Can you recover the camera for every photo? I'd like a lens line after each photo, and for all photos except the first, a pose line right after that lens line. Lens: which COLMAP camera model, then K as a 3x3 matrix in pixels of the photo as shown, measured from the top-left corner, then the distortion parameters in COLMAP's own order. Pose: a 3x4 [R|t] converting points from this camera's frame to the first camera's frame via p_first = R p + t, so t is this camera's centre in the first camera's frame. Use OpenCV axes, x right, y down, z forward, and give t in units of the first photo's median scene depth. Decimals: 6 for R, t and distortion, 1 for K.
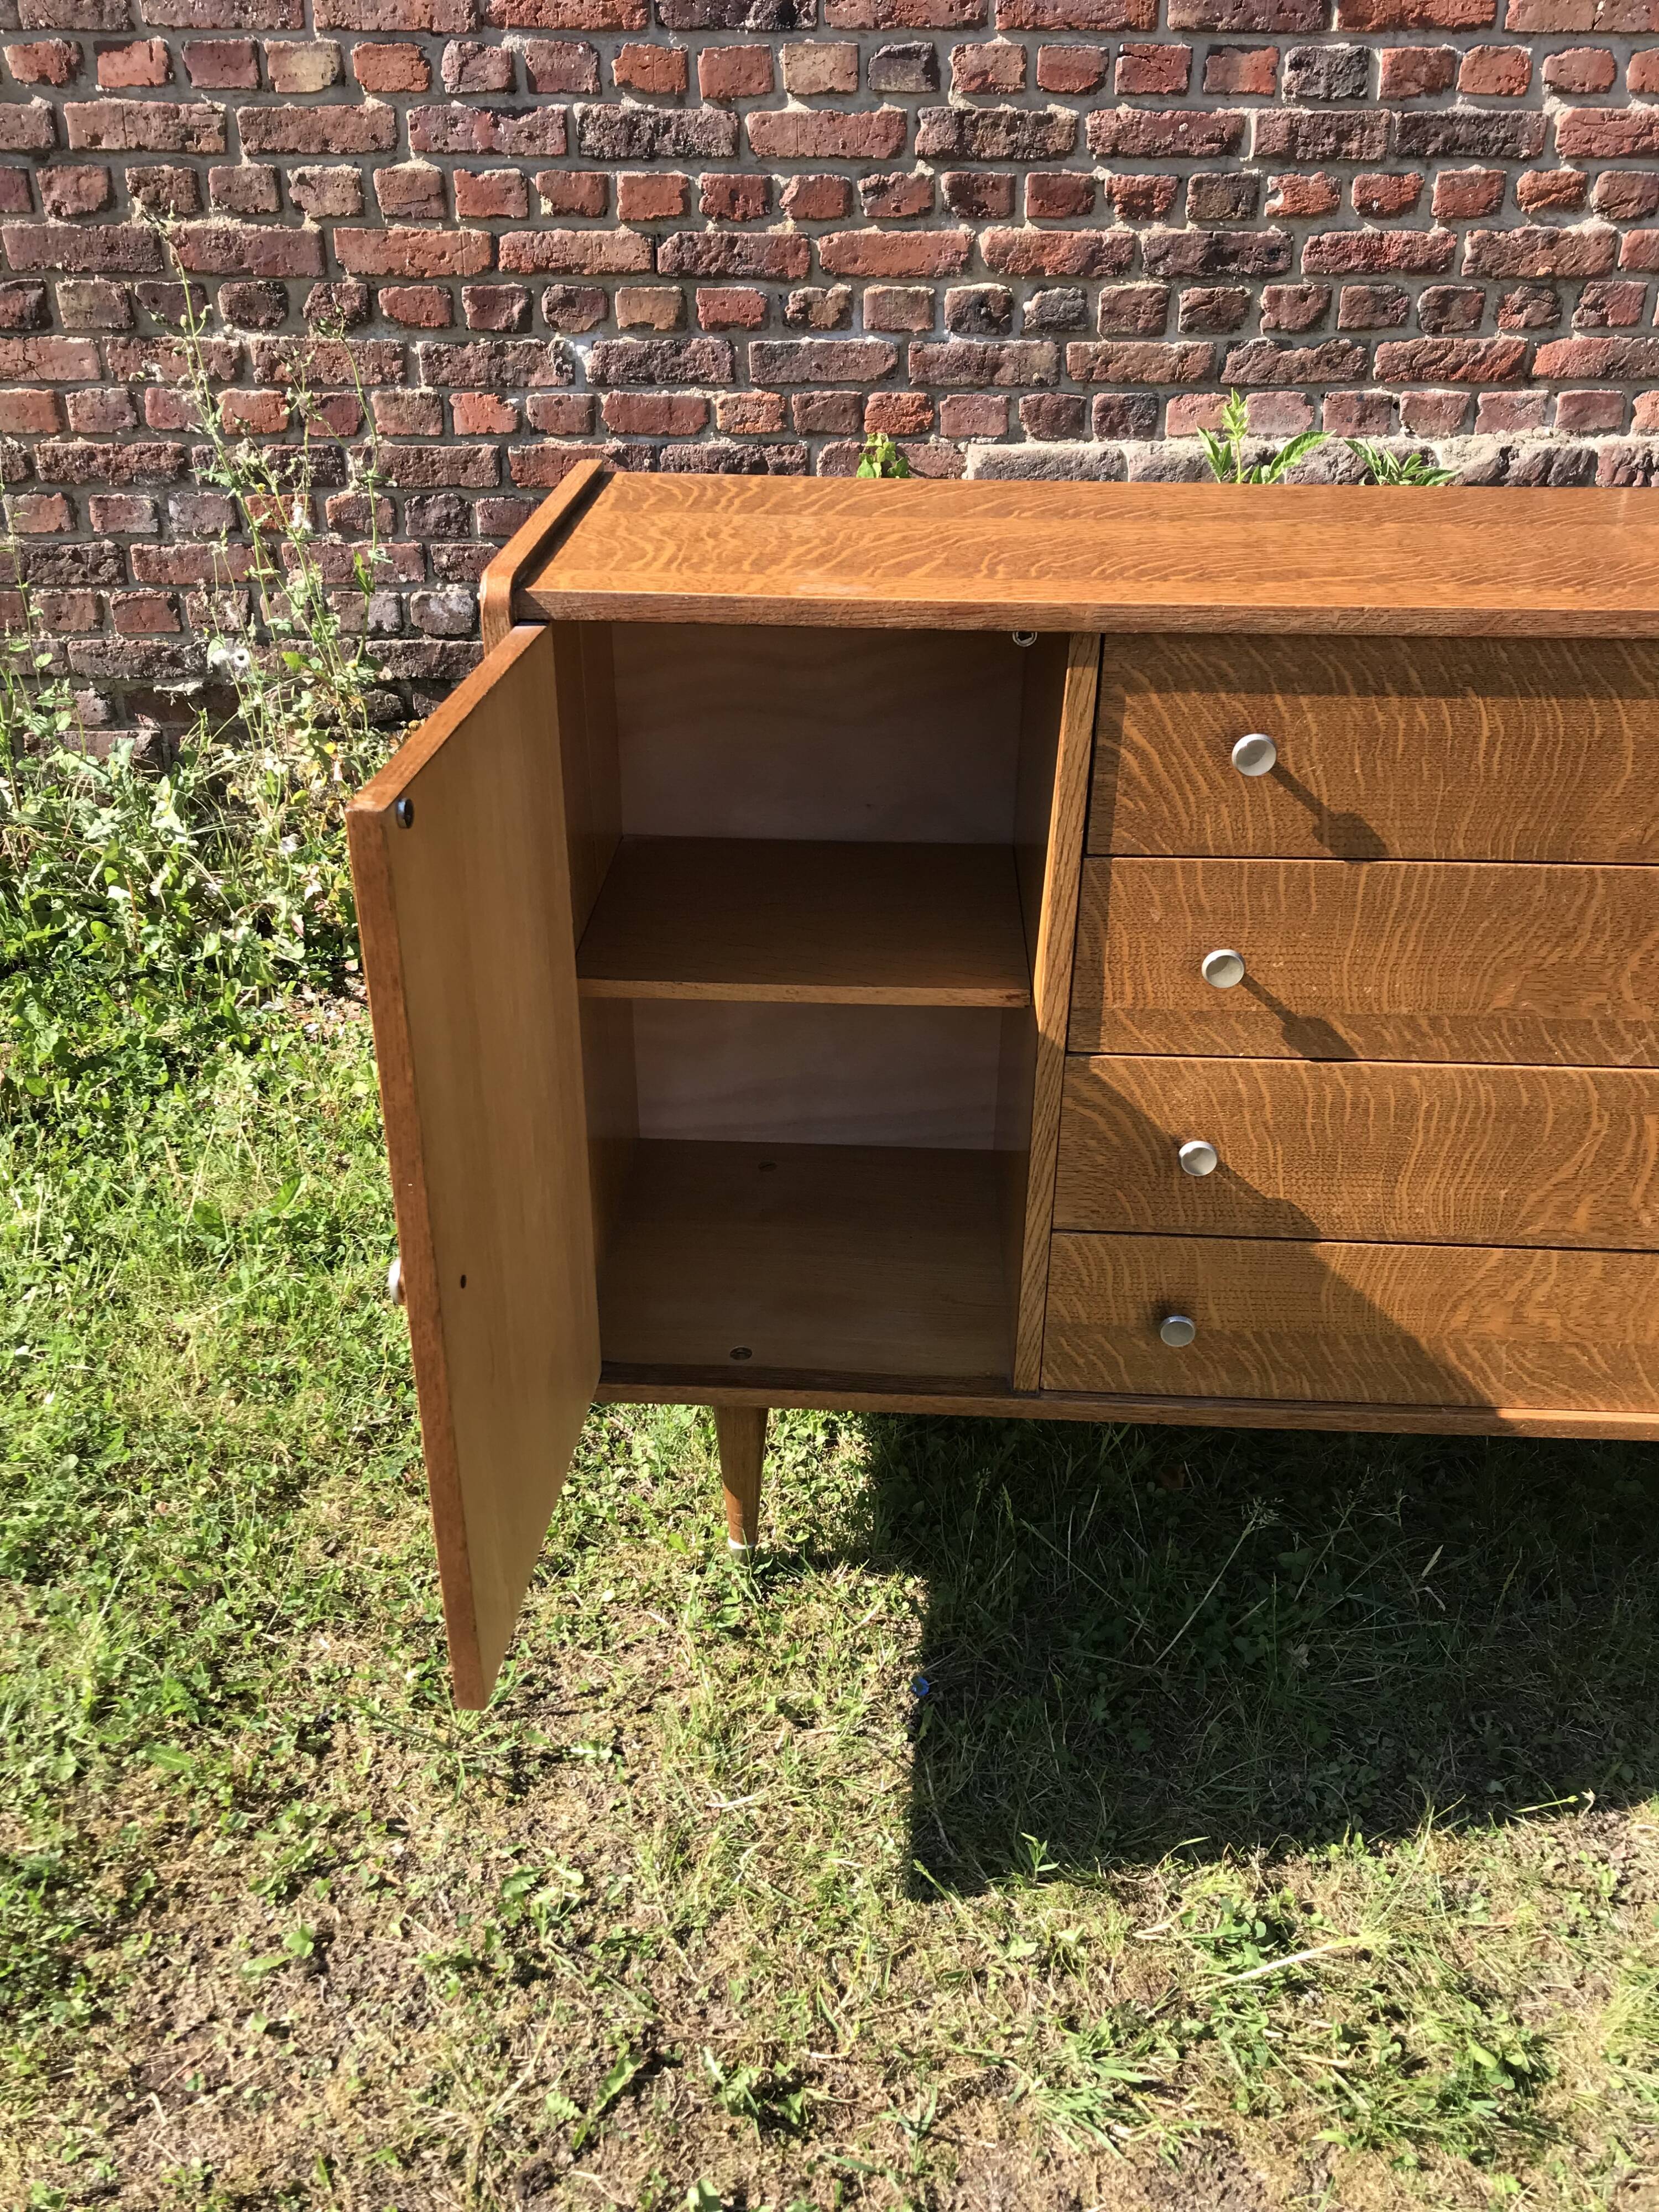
lens RADIAL K [[1802.0, 0, 819.2], [0, 1802.0, 1063.3], [0, 0, 1]] dist [0.015564, -0.001096]
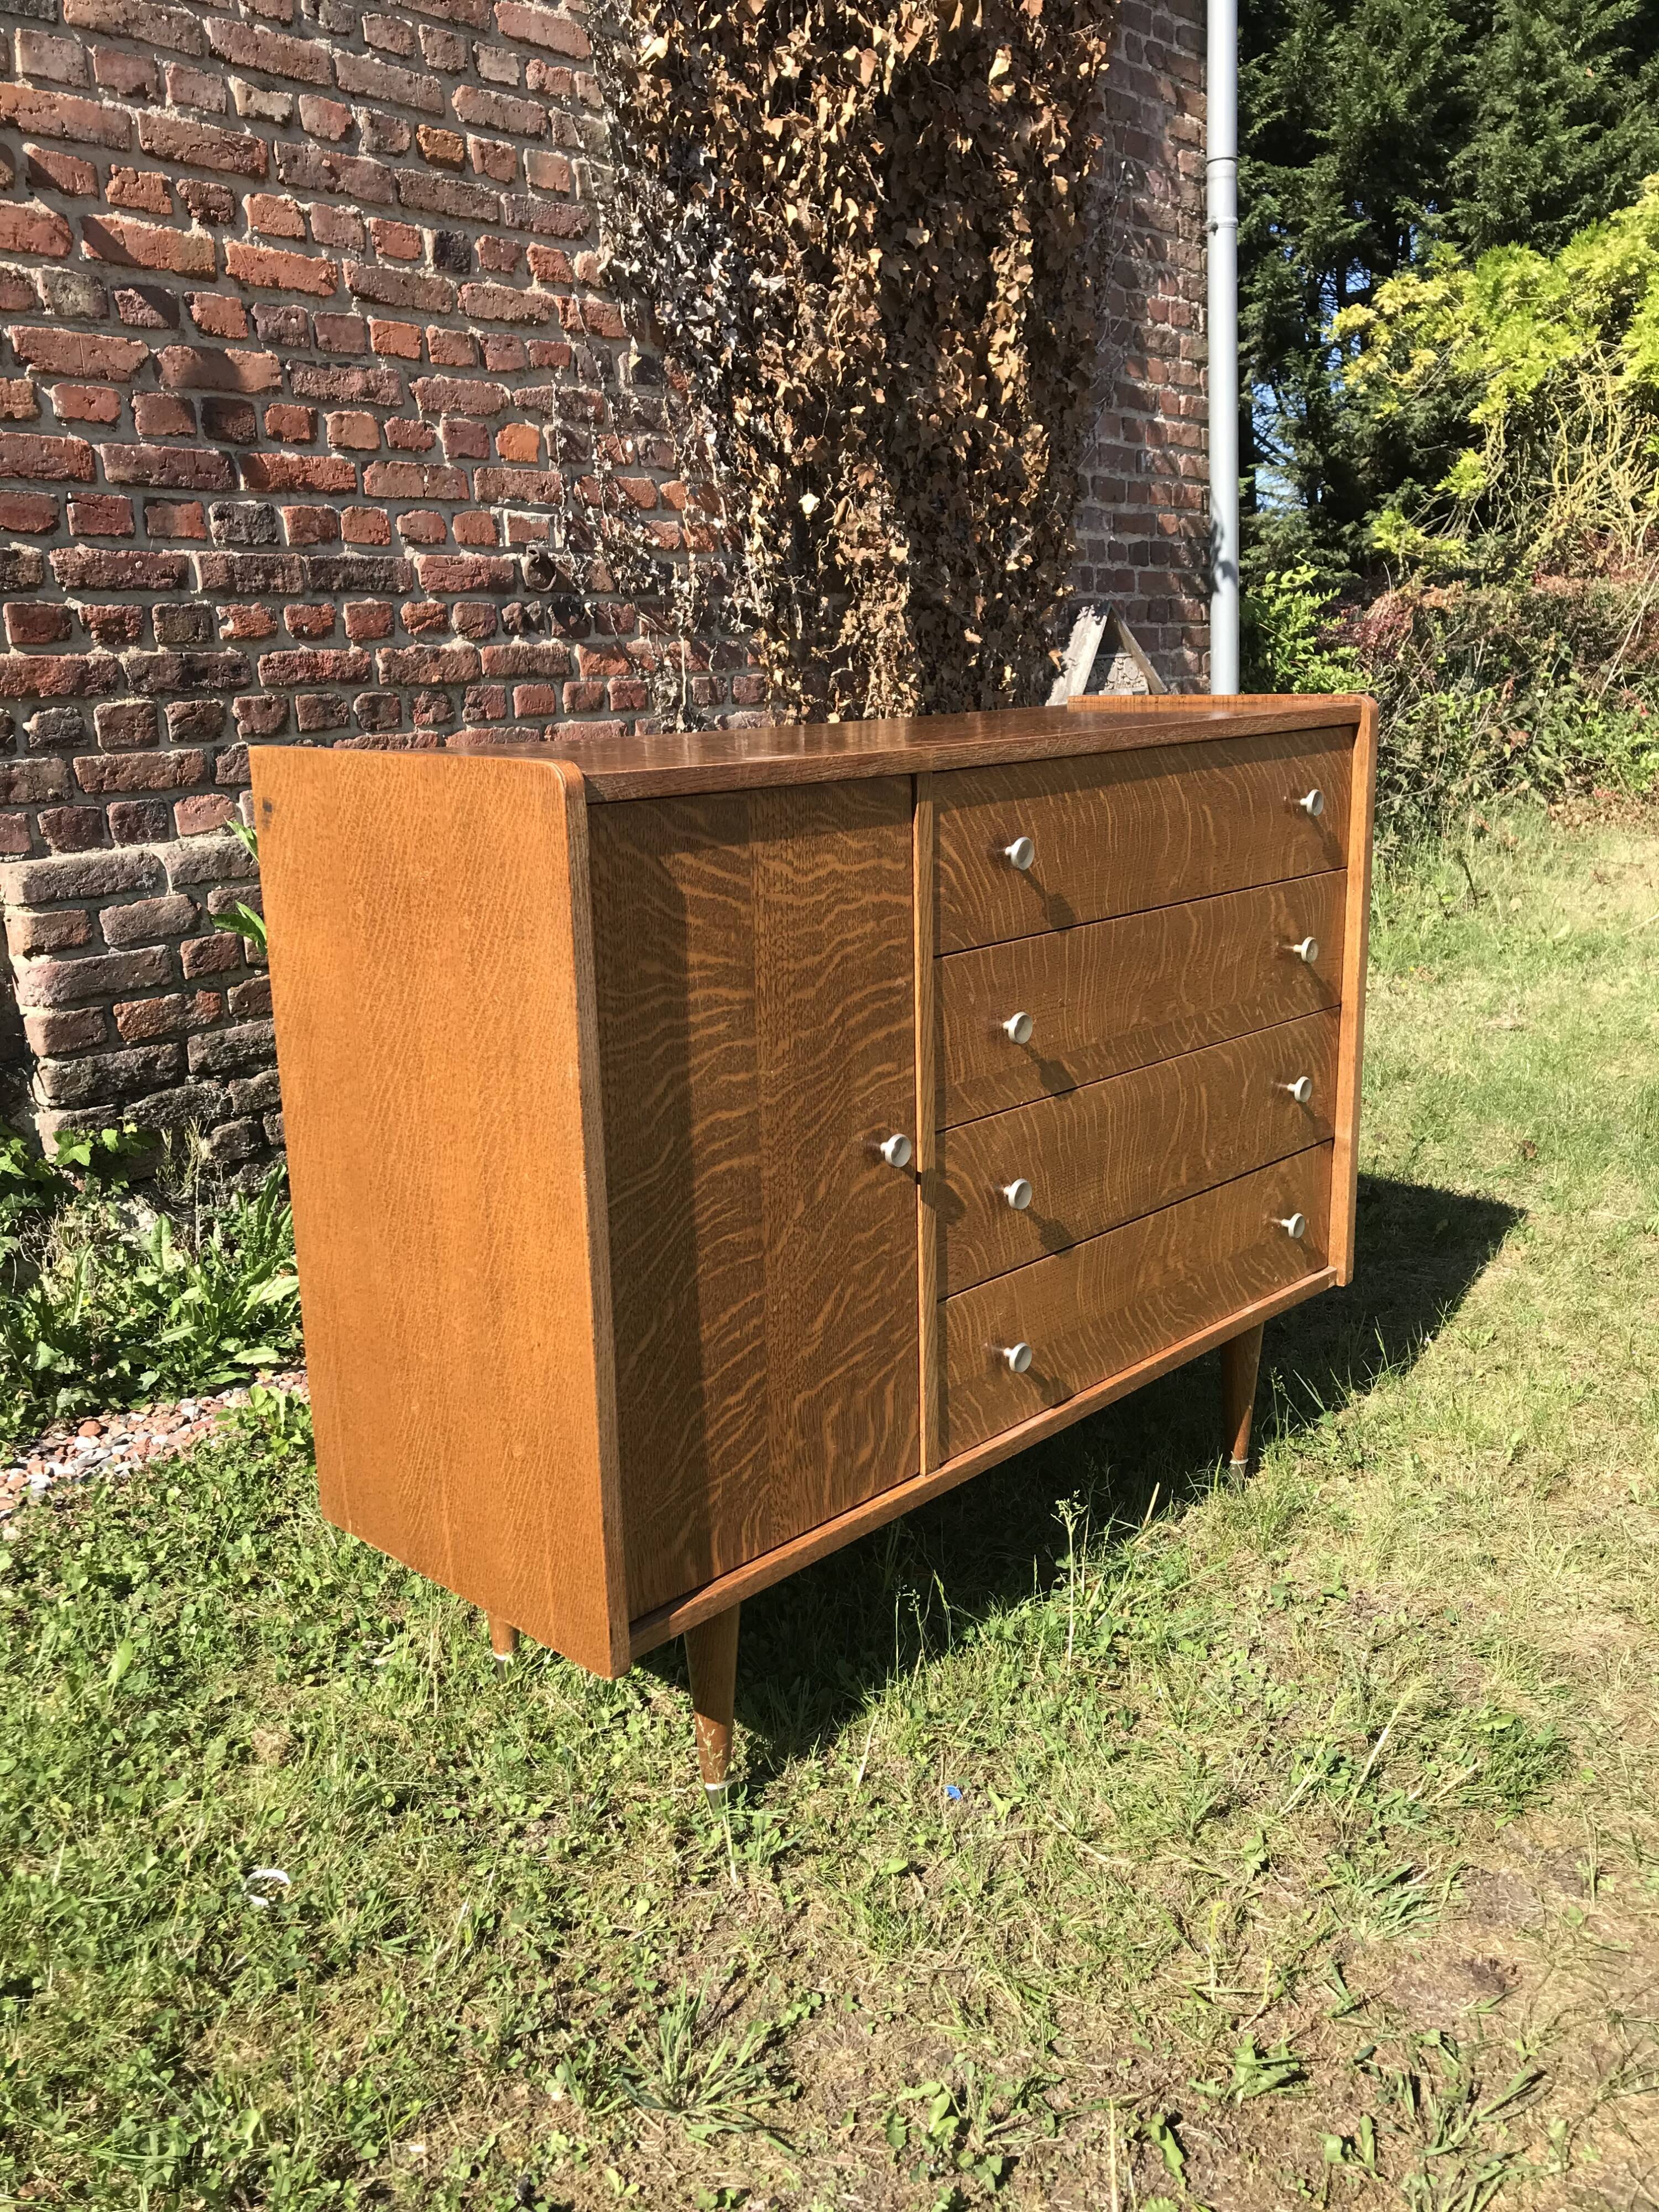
lens RADIAL K [[1802.0, 0, 794.4], [0, 1802.0, 1068.5], [0, 0, 1]] dist [0.015564, -0.001096]
pose [[0.661558, -0.192005, 0.724897, -0.372858], [0.381146, 0.918586, -0.104535, 0.020900], [-0.645809, 0.345448, 0.680879, 0.114192]]
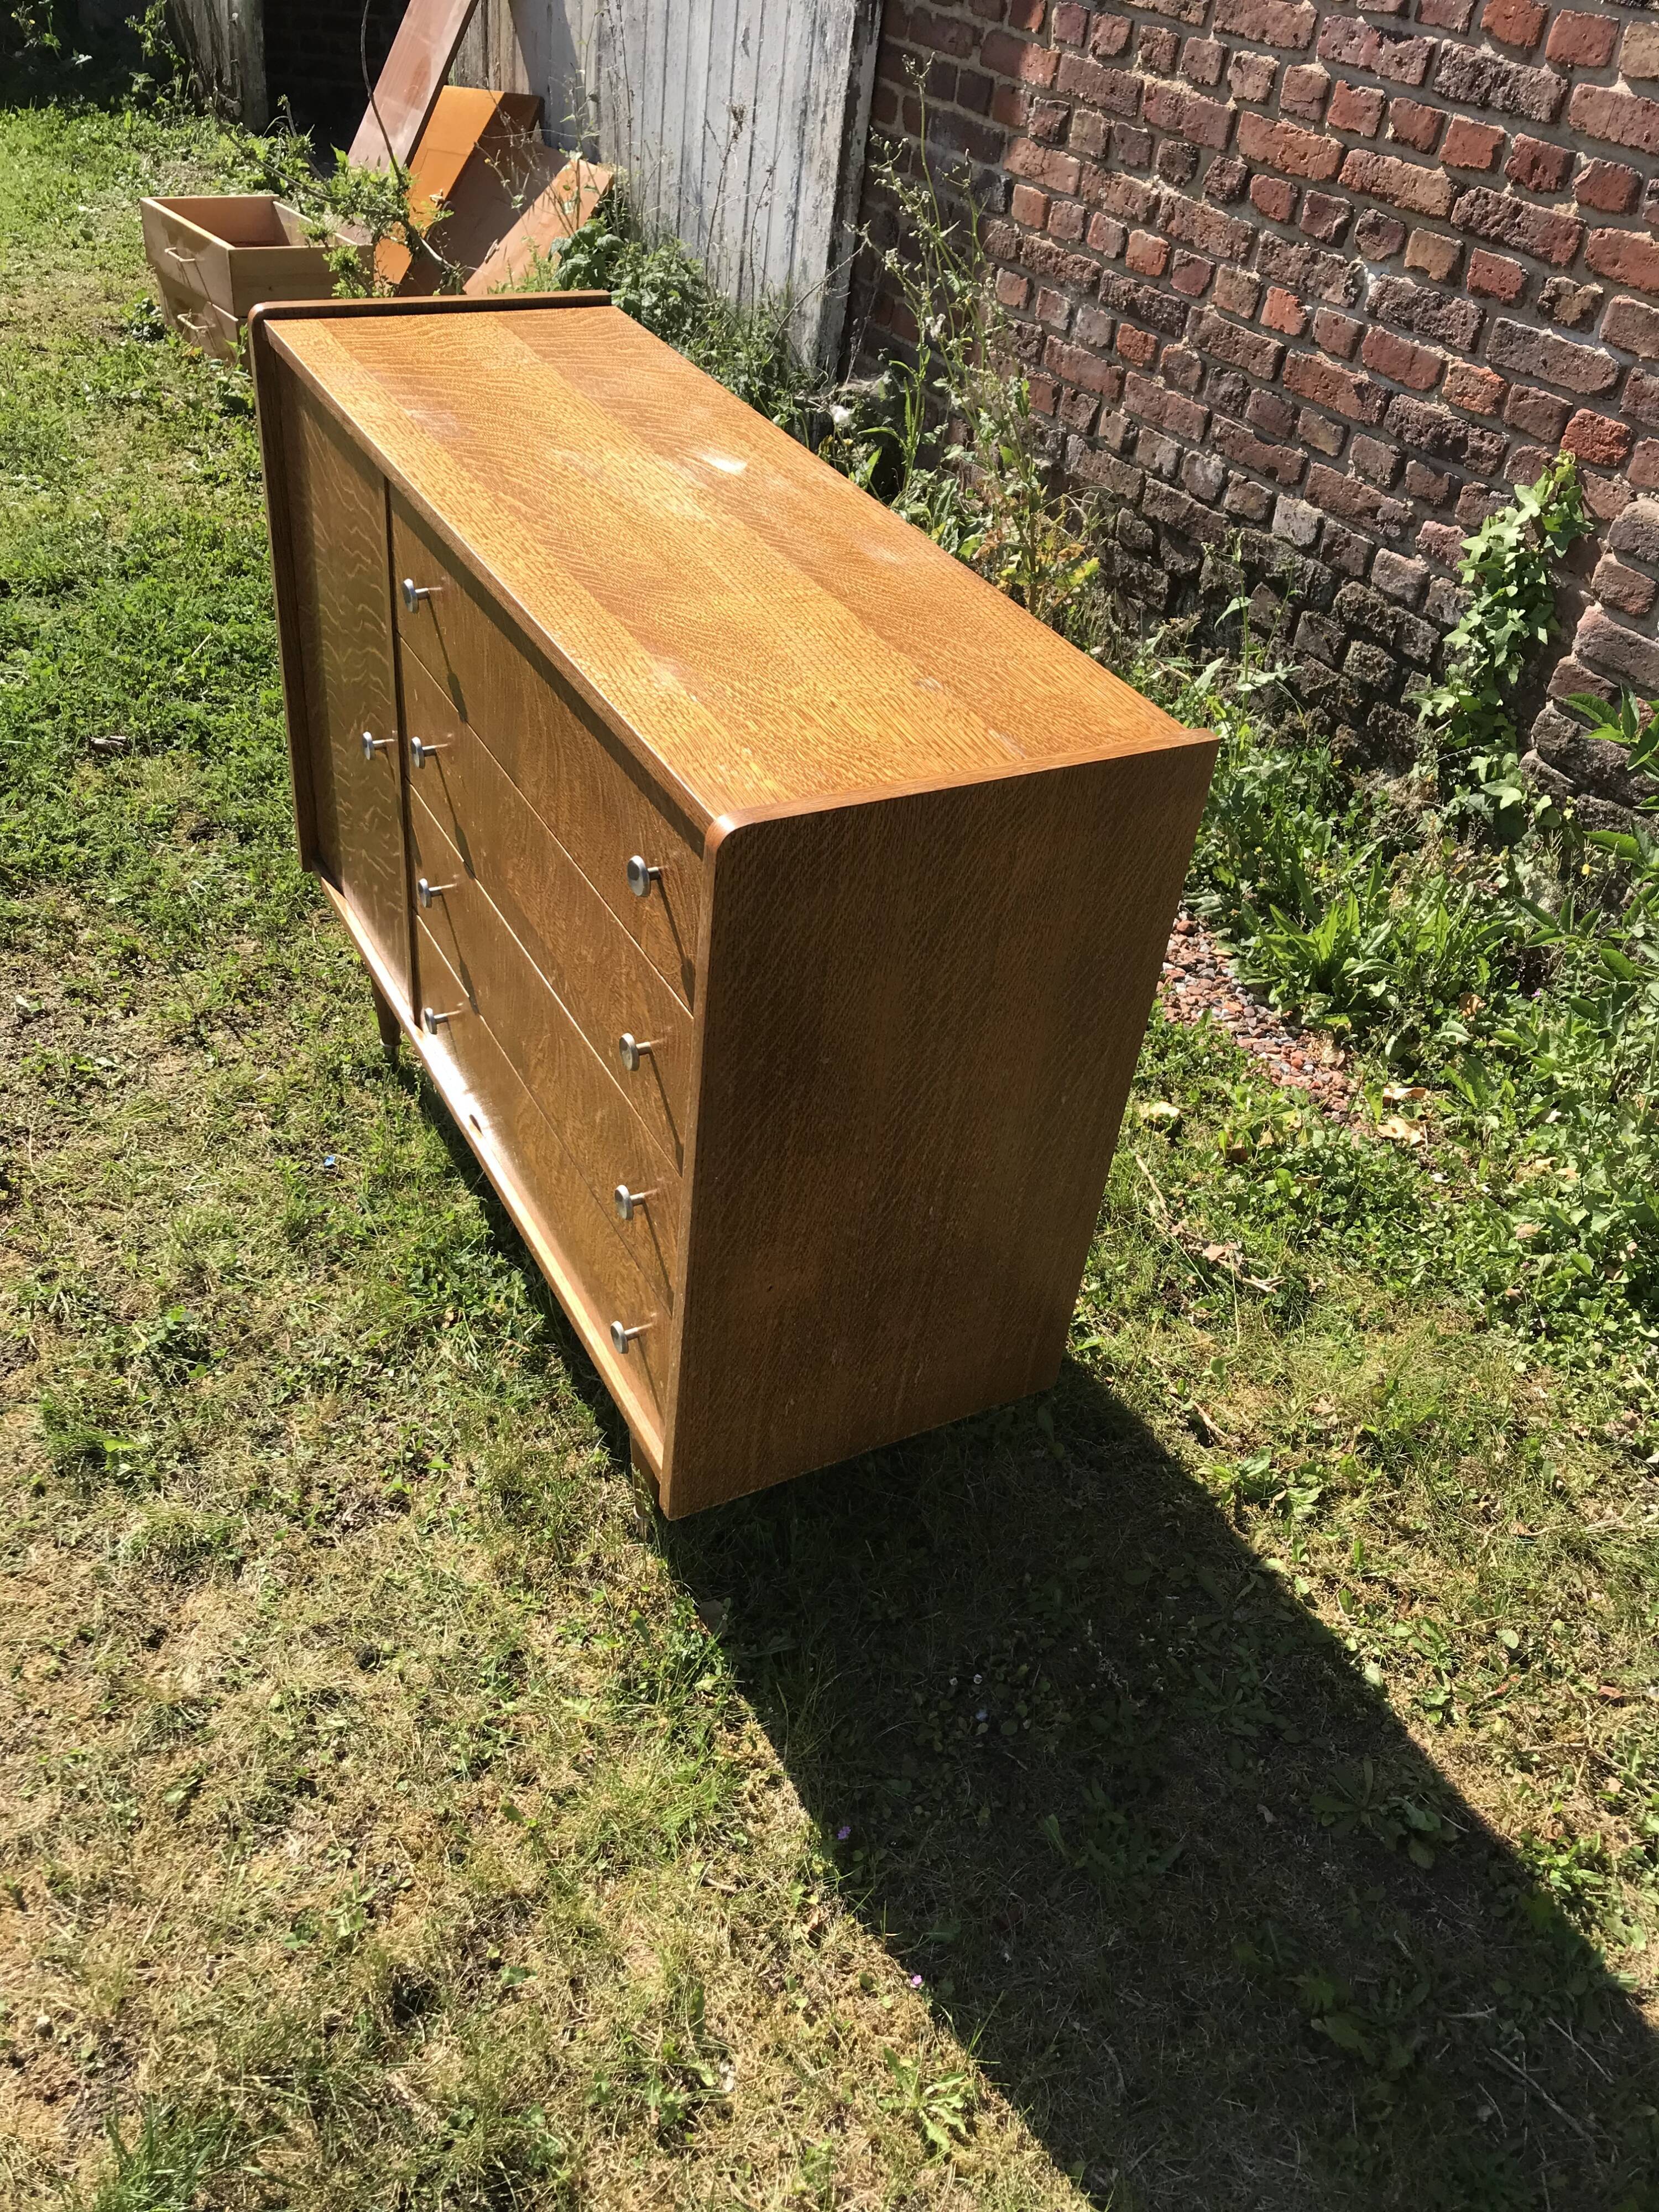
lens RADIAL K [[1802.0, 0, 840.2], [0, 1802.0, 1068.9], [0, 0, 1]] dist [0.015564, -0.001096]
pose [[0.524687, 0.554320, -0.646091, 0.643429], [-0.490645, 0.817126, 0.302610, -0.195755], [0.695680, 0.158226, 0.700709, 0.142584]]
